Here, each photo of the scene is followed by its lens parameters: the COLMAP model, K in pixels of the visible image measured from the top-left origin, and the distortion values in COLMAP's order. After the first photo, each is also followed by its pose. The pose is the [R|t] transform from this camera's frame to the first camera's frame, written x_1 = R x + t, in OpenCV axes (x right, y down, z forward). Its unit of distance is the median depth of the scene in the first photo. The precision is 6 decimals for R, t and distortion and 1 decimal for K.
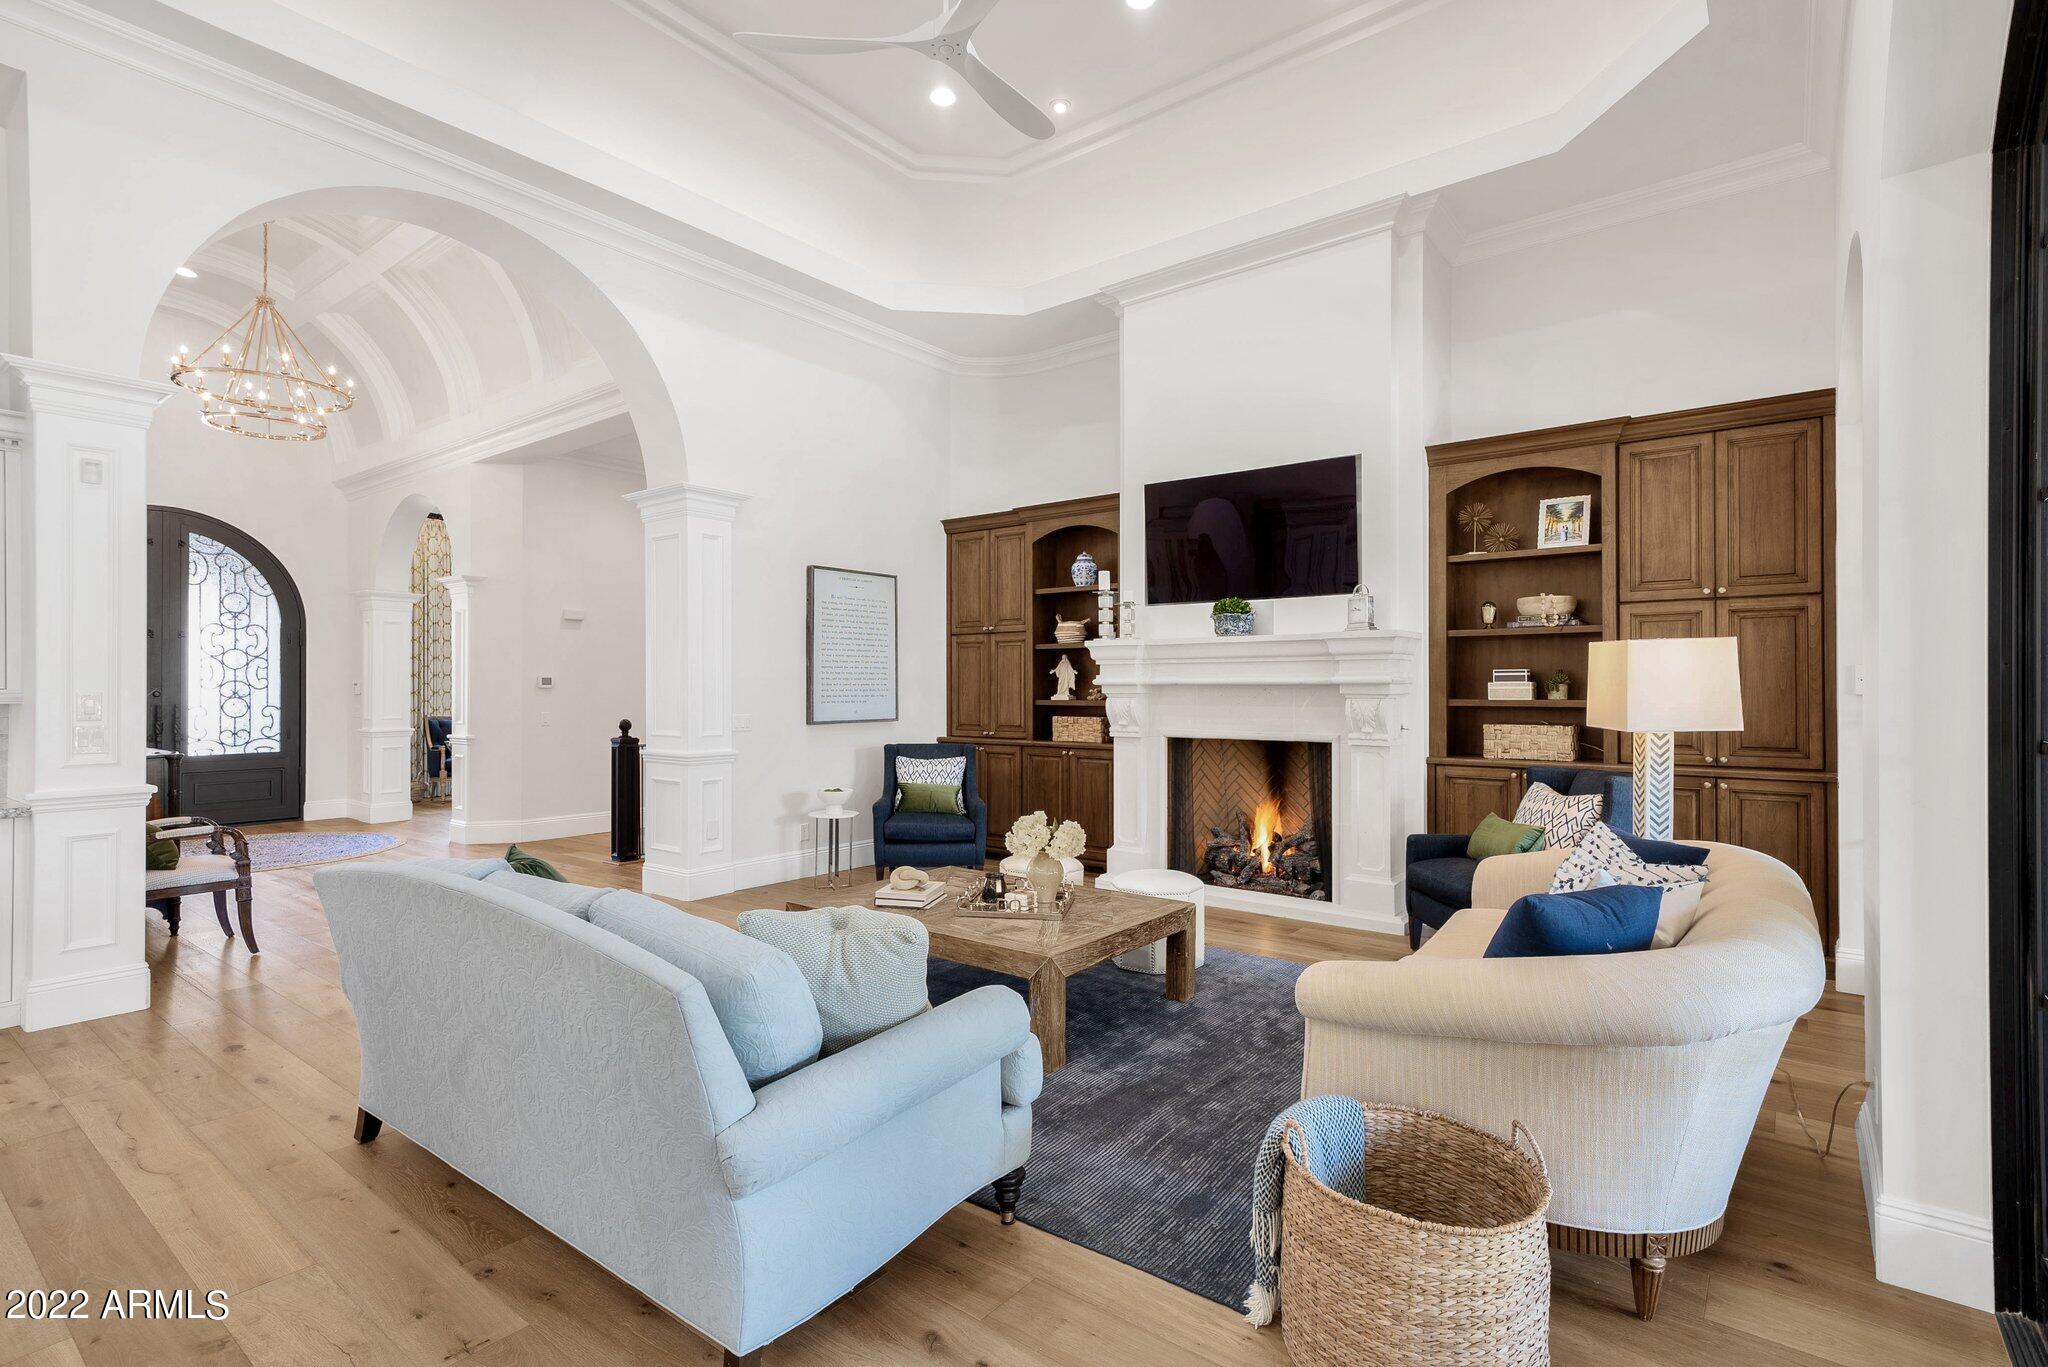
lens RADIAL K [[992.7, 0, 1023.4], [0, 992.7, 692.2], [0, 0, 1]] dist [0.000060, -0.000036]
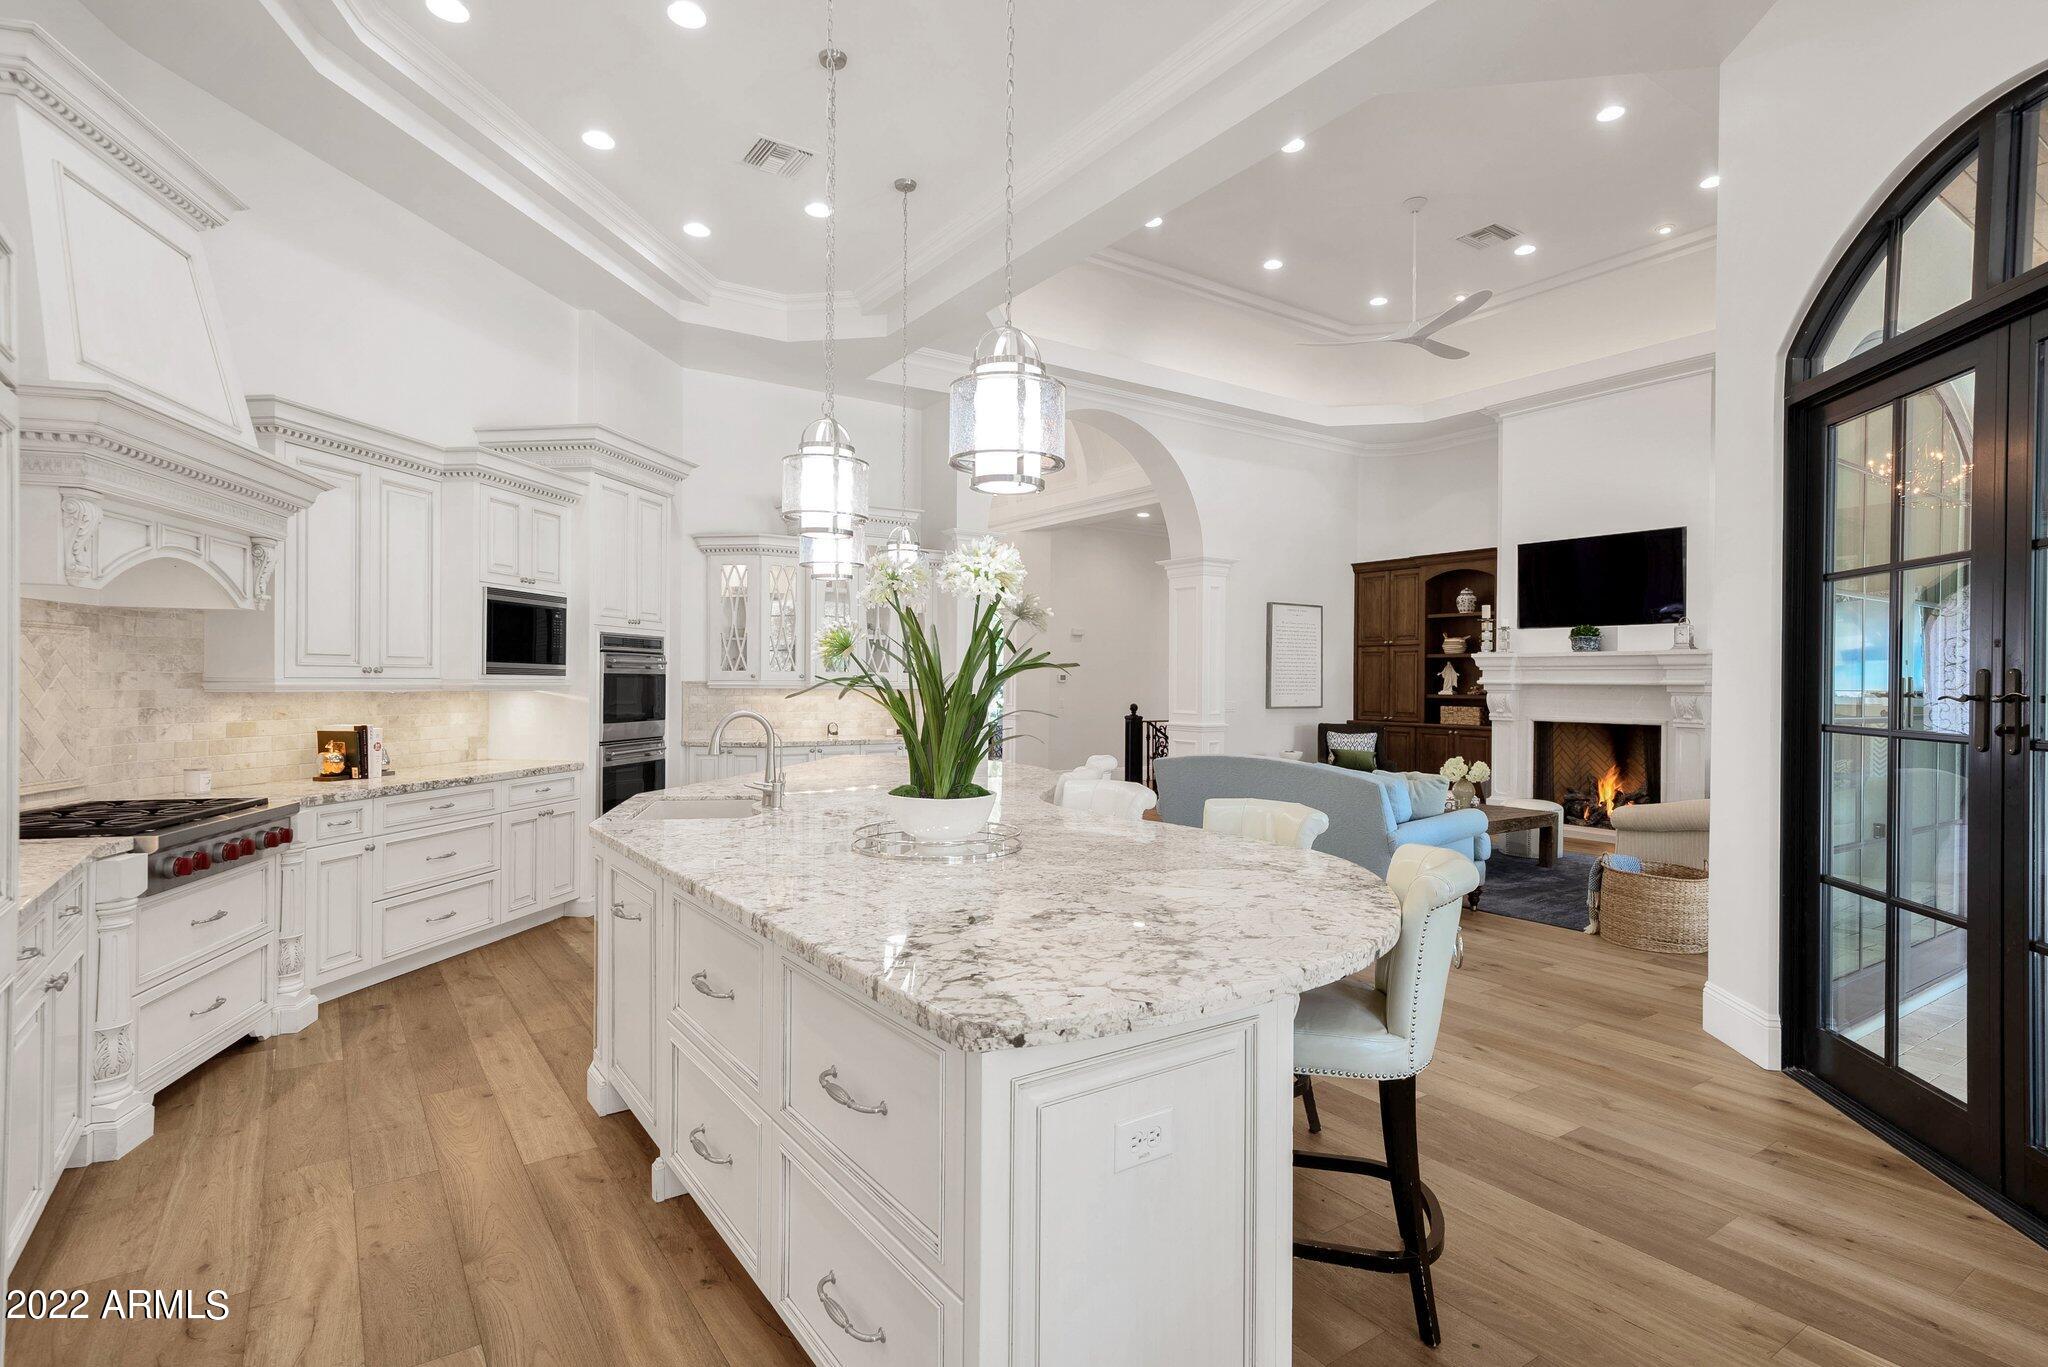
lens RADIAL K [[1009.7, 0, 1021.2], [0, 1009.7, 684.4], [0, 0, 1]] dist [-0.001702, -0.000314]
pose [[0.953649, 0.010719, -0.300730, -0.116888], [-0.011617, 0.999932, -0.001195, 0.002540], [0.300697, 0.004634, 0.953709, -0.581714]]
